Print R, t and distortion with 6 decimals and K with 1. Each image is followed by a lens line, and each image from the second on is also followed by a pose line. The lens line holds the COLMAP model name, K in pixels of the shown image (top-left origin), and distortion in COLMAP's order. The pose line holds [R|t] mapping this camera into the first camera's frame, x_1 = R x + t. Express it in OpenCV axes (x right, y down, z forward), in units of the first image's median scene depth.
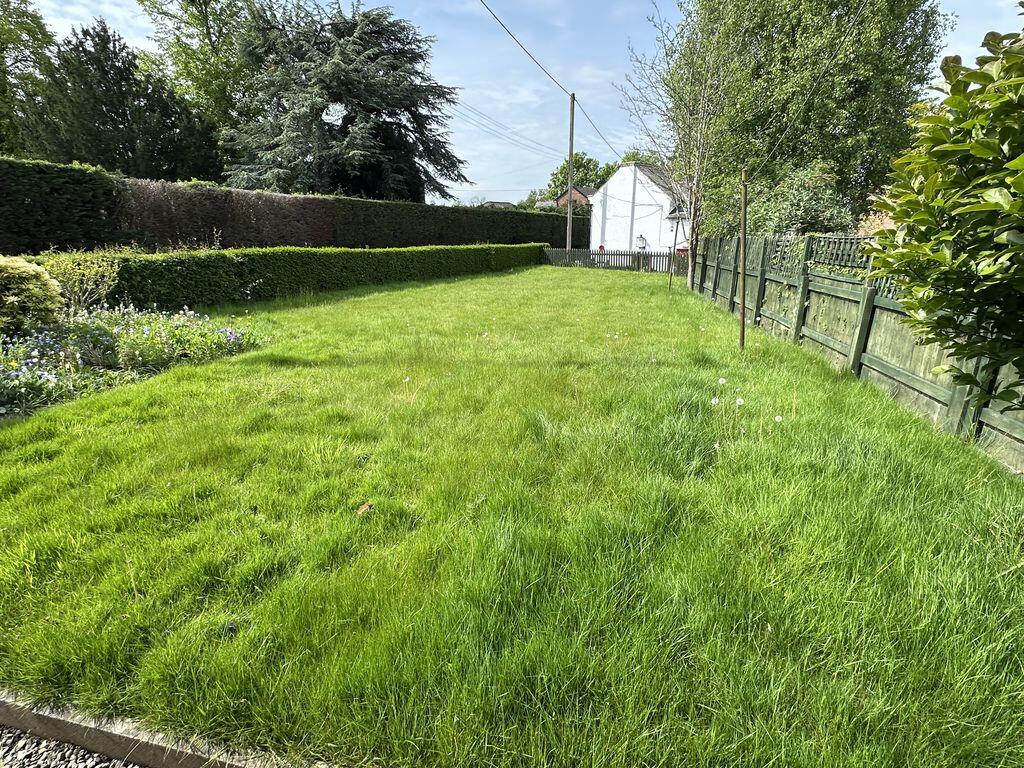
lens RADIAL K [[506.5, 0, 508.1], [0, 506.5, 383.2], [0, 0, 1]] dist [-0.001442, -0.000263]
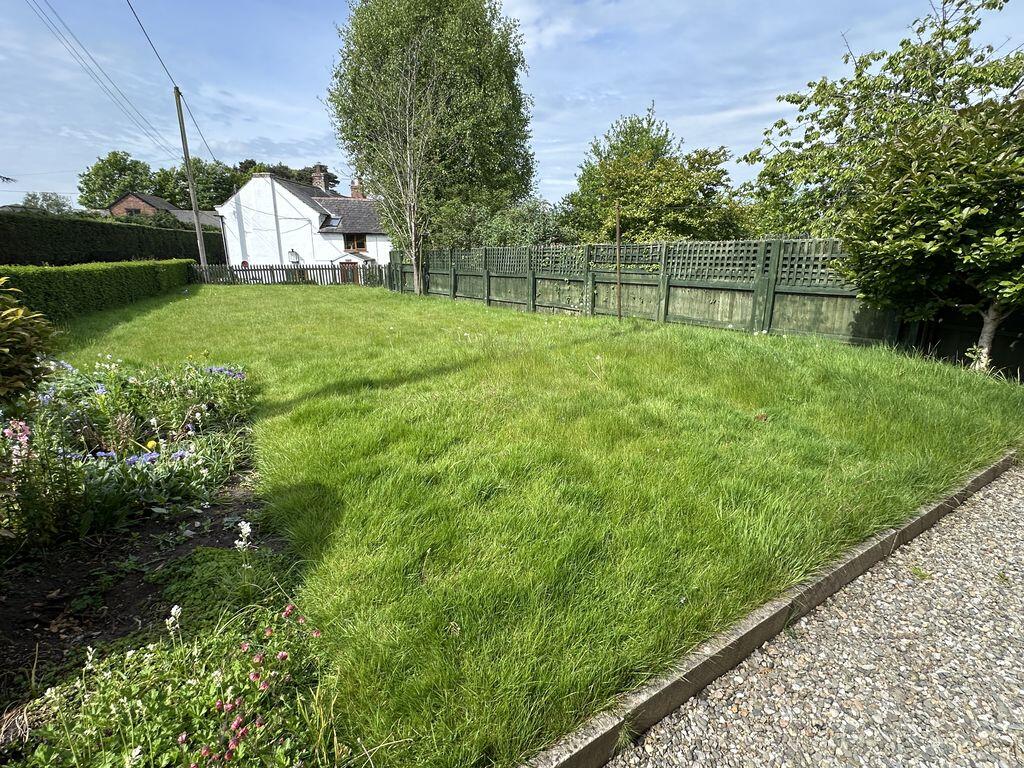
lens RADIAL K [[506.5, 0, 507.5], [0, 506.5, 386.5], [0, 0, 1]] dist [-0.001442, -0.000263]
pose [[0.710250, -0.189577, 0.677943, -0.152859], [0.204400, 0.977102, 0.059093, -0.007172], [-0.673622, 0.096601, 0.732736, 0.033490]]
